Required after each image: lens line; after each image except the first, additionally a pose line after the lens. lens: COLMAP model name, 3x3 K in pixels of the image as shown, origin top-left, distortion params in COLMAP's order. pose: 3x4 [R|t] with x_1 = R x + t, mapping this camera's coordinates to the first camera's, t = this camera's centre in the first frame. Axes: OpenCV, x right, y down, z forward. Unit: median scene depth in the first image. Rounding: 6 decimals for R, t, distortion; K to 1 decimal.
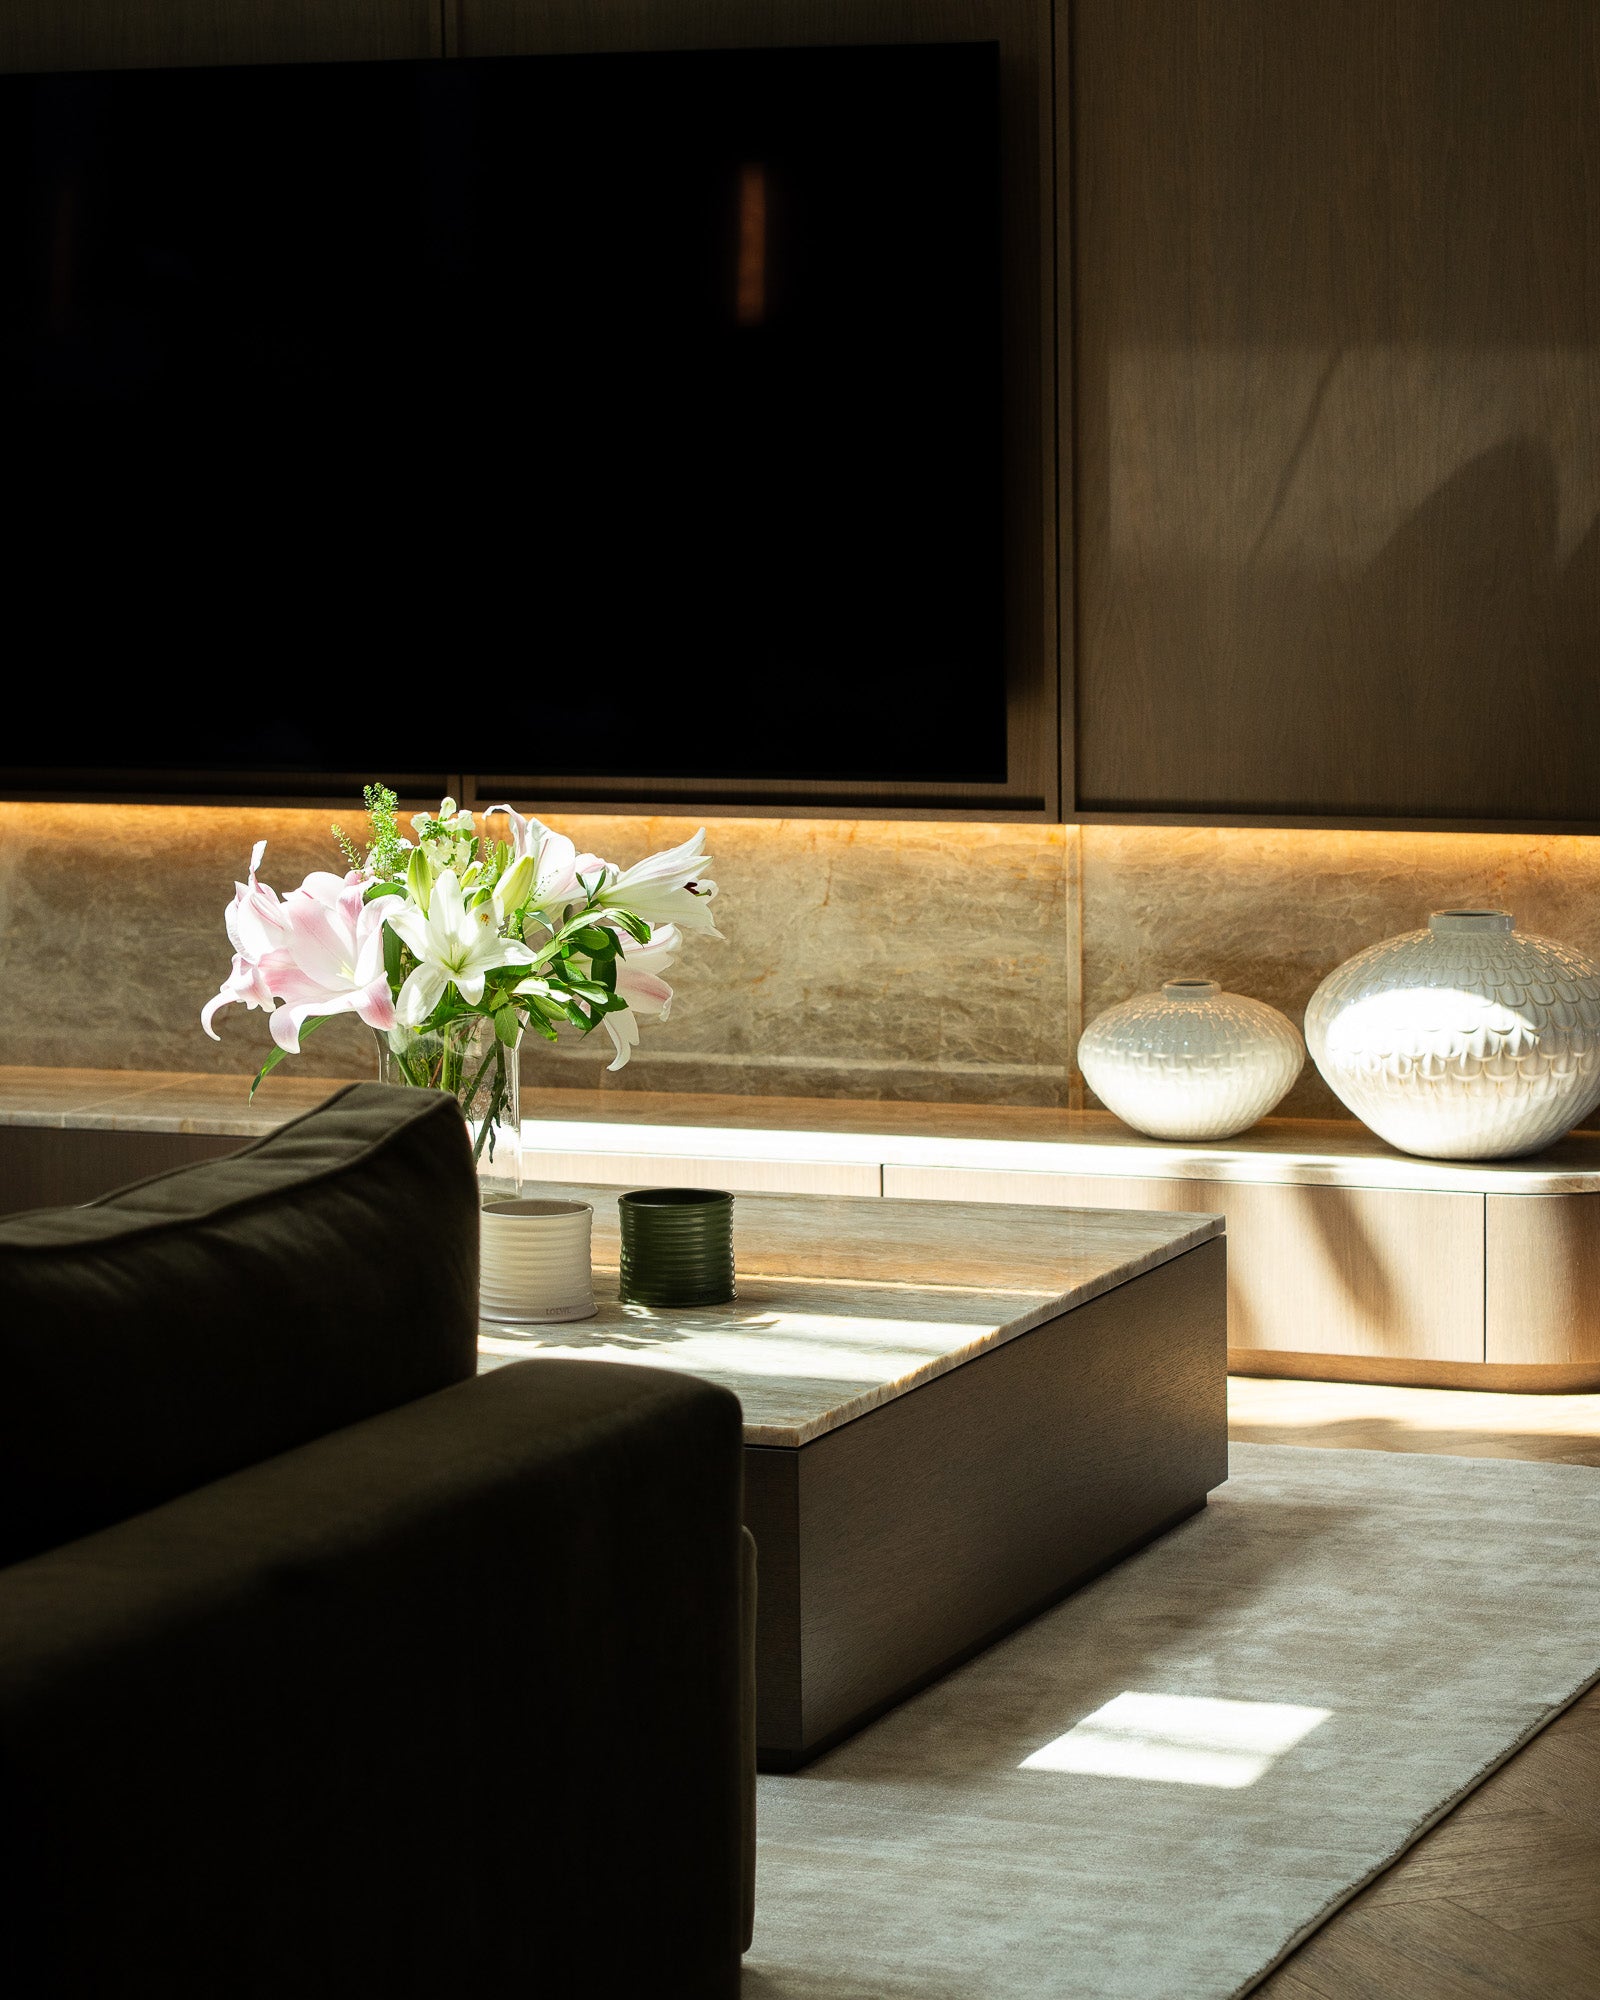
lens RADIAL K [[5922.0, 0, 800.0], [0, 5922.0, 1000.0], [0, 0, 1]] dist [0.113978, -2.108516]
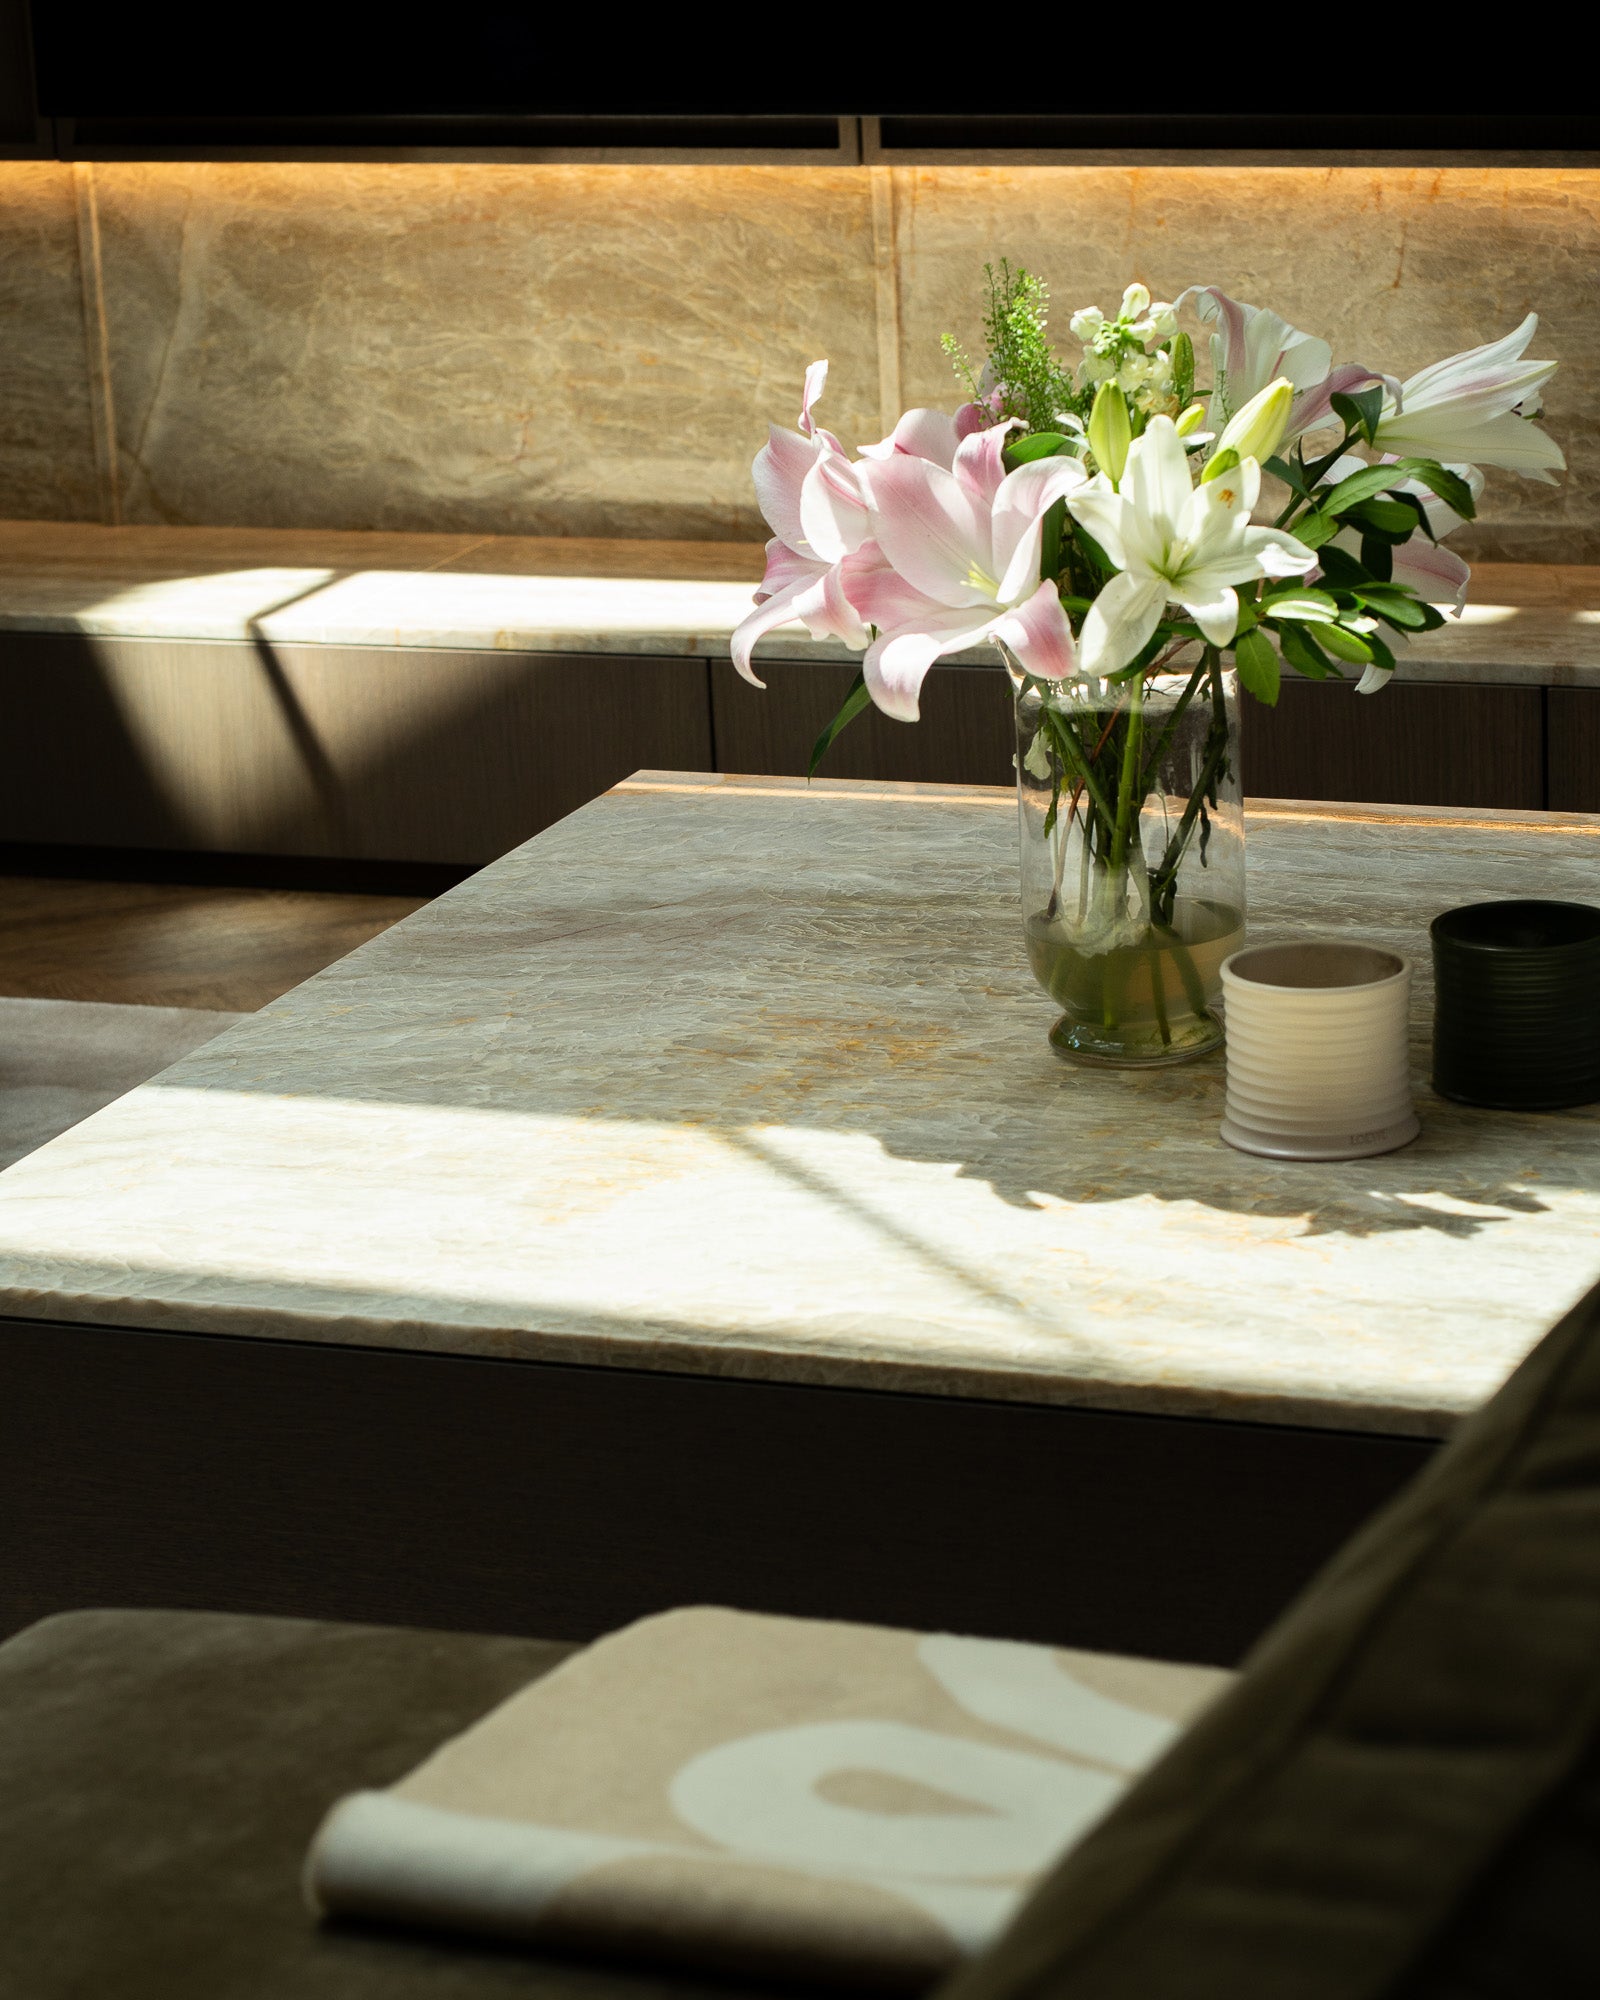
lens RADIAL K [[5922.0, 0, 800.0], [0, 5922.0, 1000.0], [0, 0, 1]] dist [0.113978, -2.108516]
pose [[0.999137, -0.037655, 0.017532, -0.078754], [0.034519, 0.987503, 0.153773, -0.041499], [-0.023103, -0.153035, 0.987951, 0.285067]]
